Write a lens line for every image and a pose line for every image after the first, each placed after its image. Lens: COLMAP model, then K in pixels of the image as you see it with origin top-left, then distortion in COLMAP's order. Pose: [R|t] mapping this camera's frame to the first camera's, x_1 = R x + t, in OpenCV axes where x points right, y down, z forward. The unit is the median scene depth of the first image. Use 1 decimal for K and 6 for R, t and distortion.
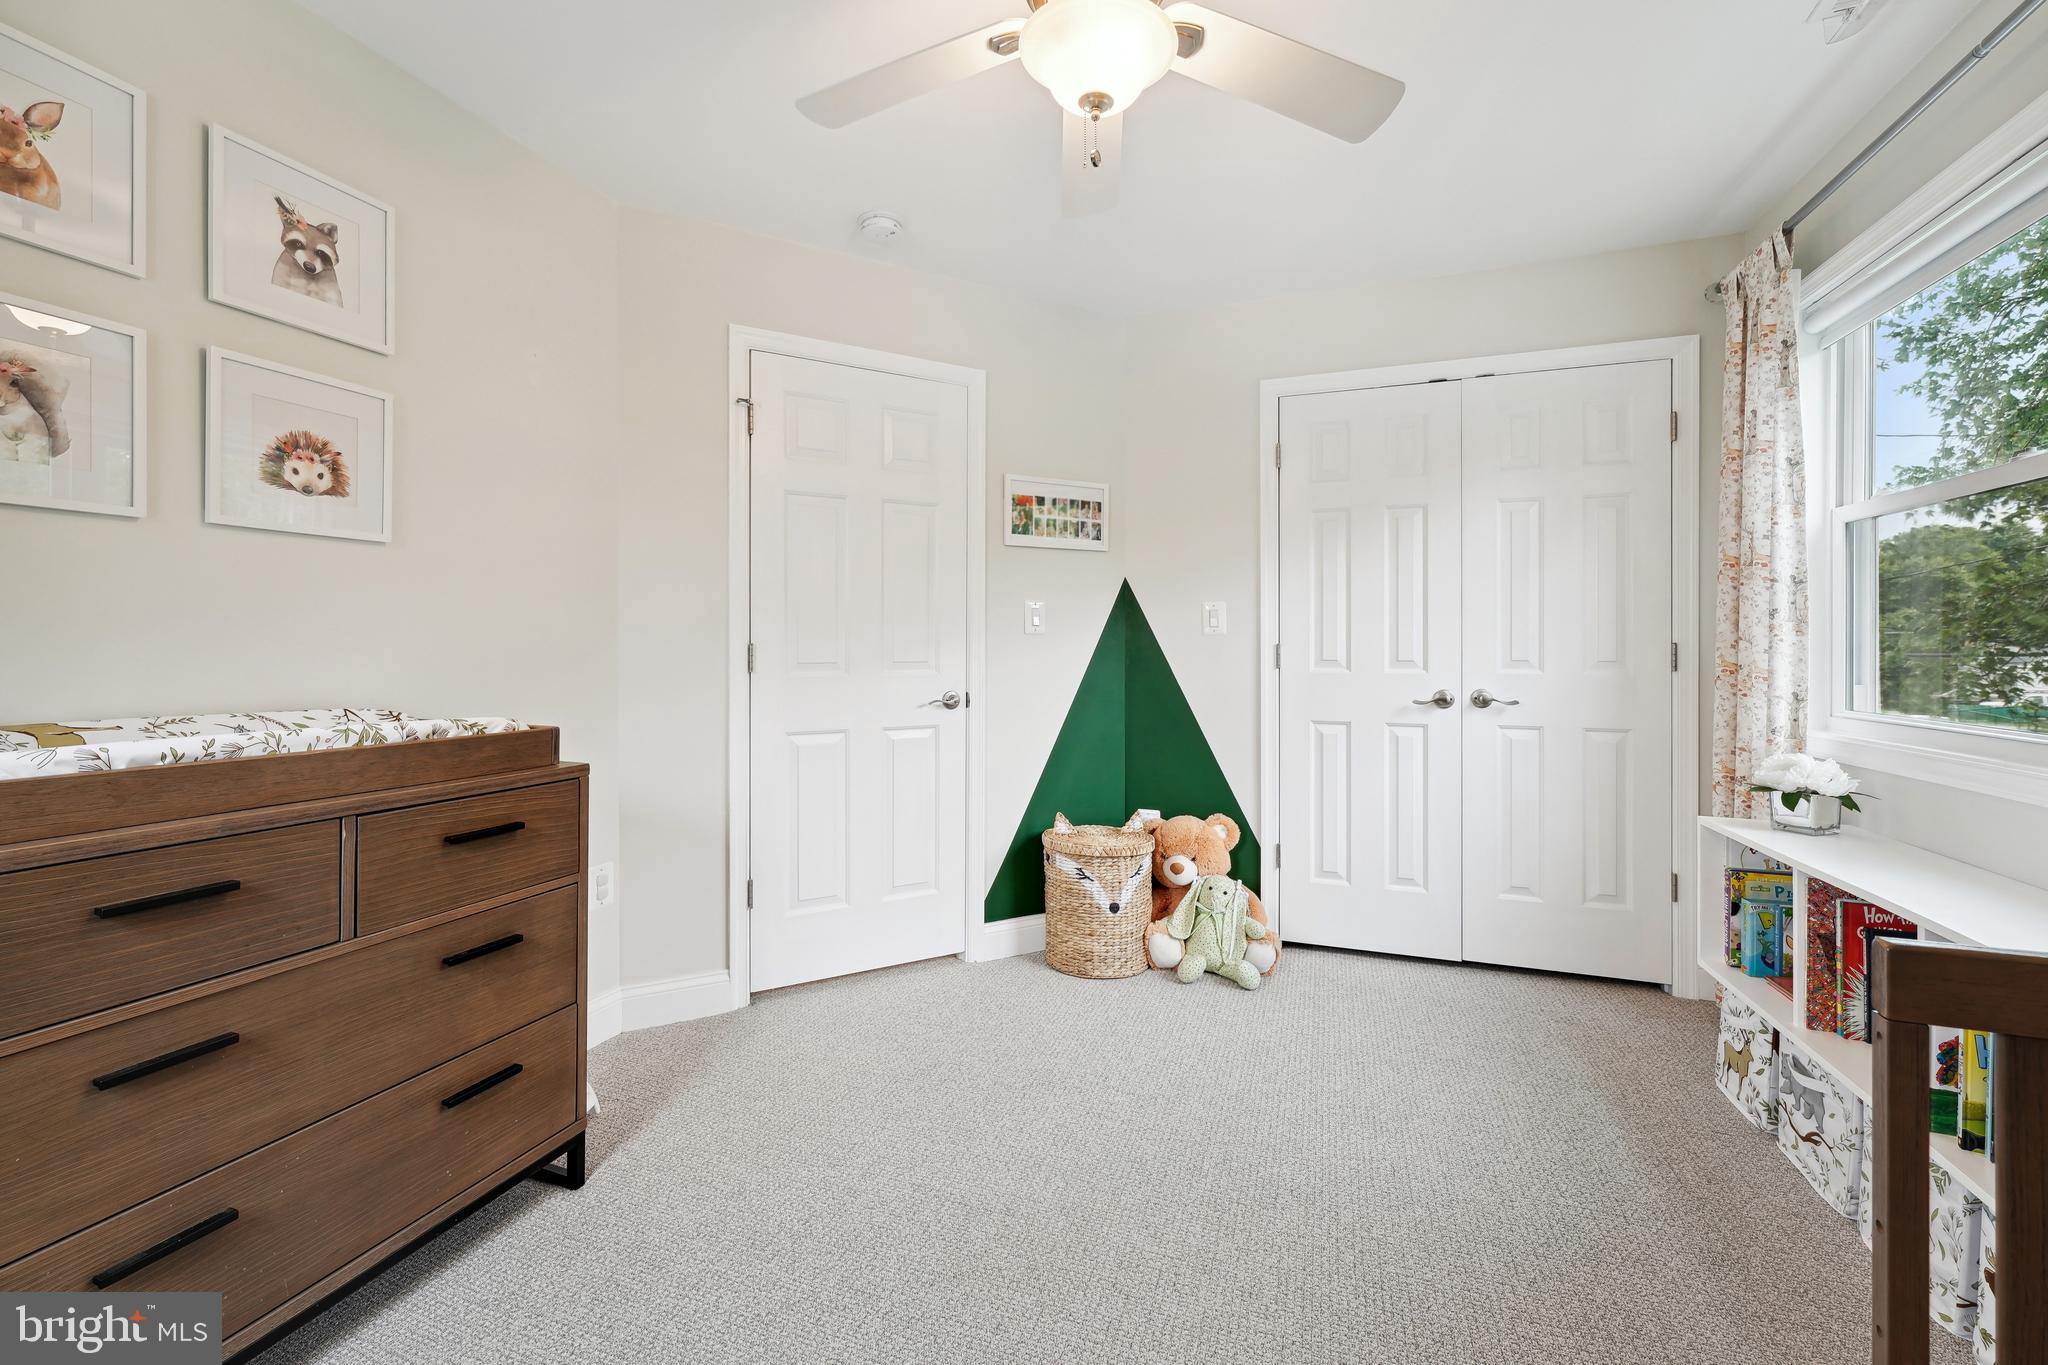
lens RADIAL K [[824.8, 0, 956.5], [0, 824.8, 645.5], [0, 0, 1]] dist [-0.000704, -0.000211]
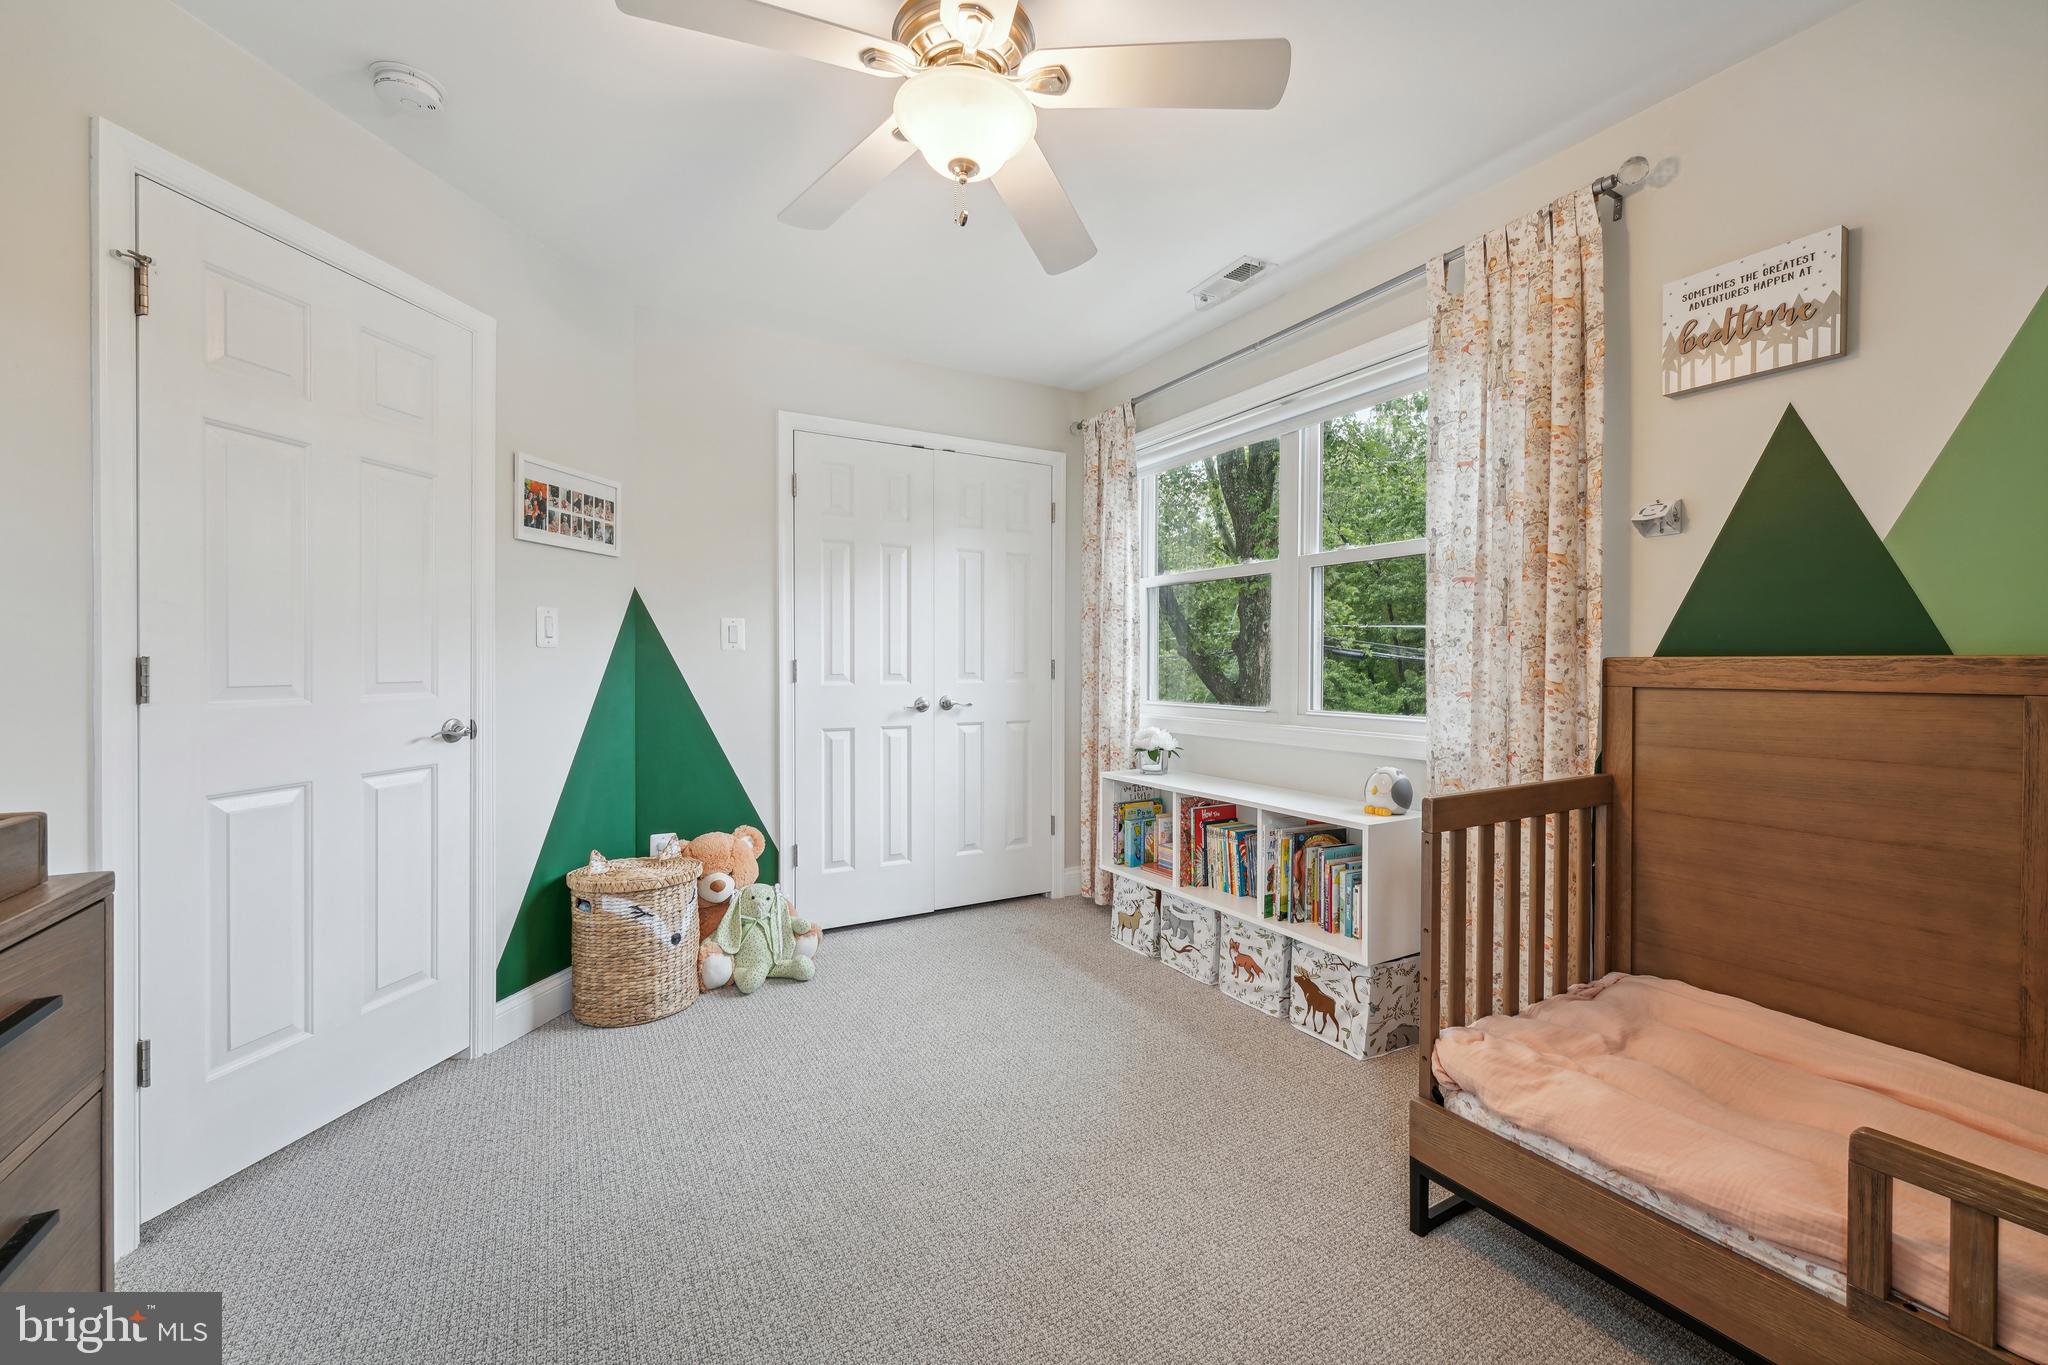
lens RADIAL K [[824.8, 0, 1003.3], [0, 824.8, 674.4], [0, 0, 1]] dist [-0.000704, -0.000211]
pose [[0.643491, -0.010815, 0.765377, -0.285183], [-0.000873, 0.999889, 0.014863, 0.000897], [-0.765453, -0.010232, 0.643411, 0.107479]]
